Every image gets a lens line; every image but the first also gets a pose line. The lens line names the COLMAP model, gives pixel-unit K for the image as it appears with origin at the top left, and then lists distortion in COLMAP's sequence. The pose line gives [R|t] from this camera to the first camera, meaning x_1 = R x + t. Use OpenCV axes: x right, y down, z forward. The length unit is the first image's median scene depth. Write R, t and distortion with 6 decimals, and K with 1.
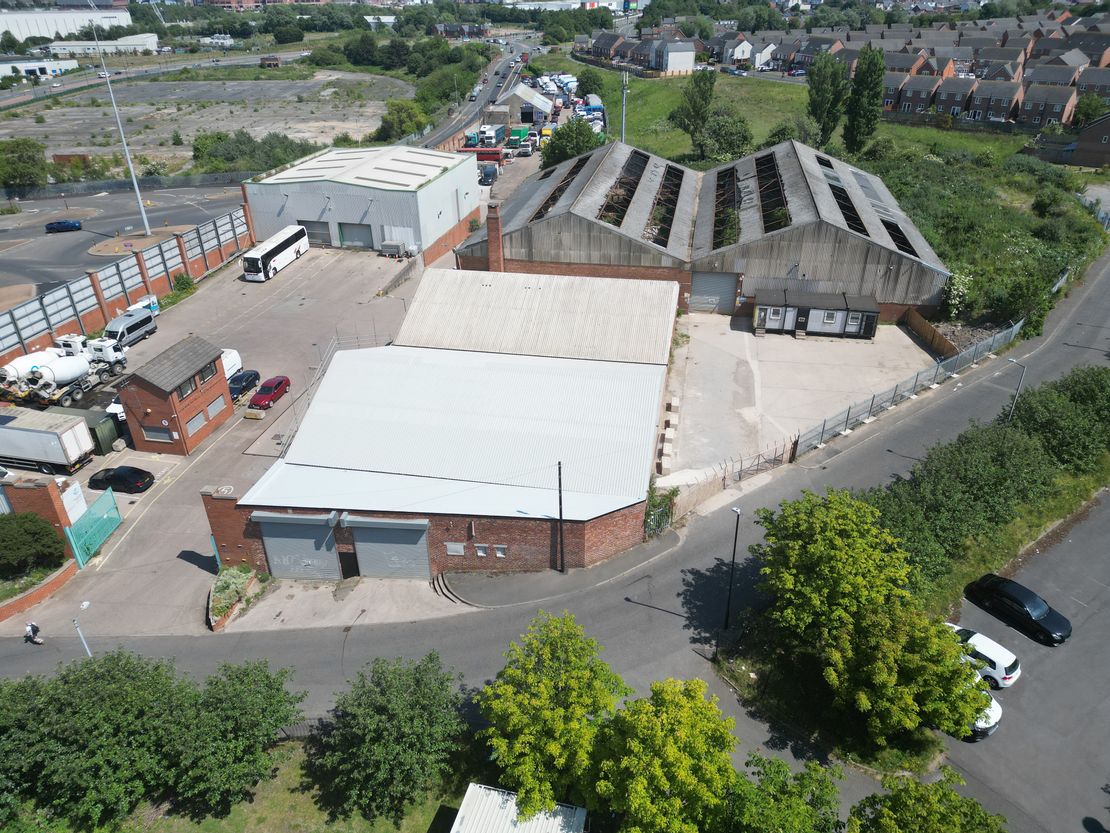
lens RADIAL K [[769.9, 0, 552.9], [0, 769.9, 416.0], [0, 0, 1]] dist [0.003432, 0.000430]
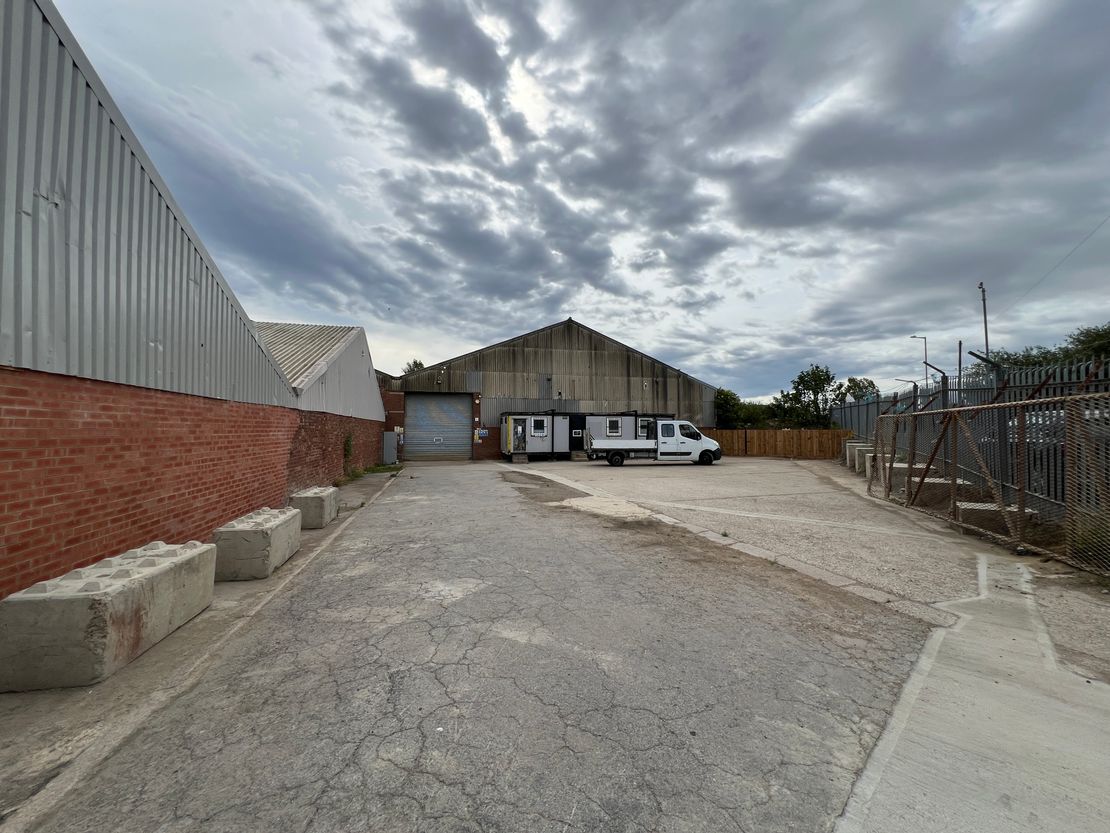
lens RADIAL K [[442.7, 0, 558.3], [0, 442.7, 418.6], [0, 0, 1]] dist [-0.001616, 0.000212]
pose [[0.895609, 0.013157, 0.444648, 0.138303], [0.217323, 0.859220, -0.463155, 0.035875], [-0.388144, 0.511438, 0.766665, 0.703679]]
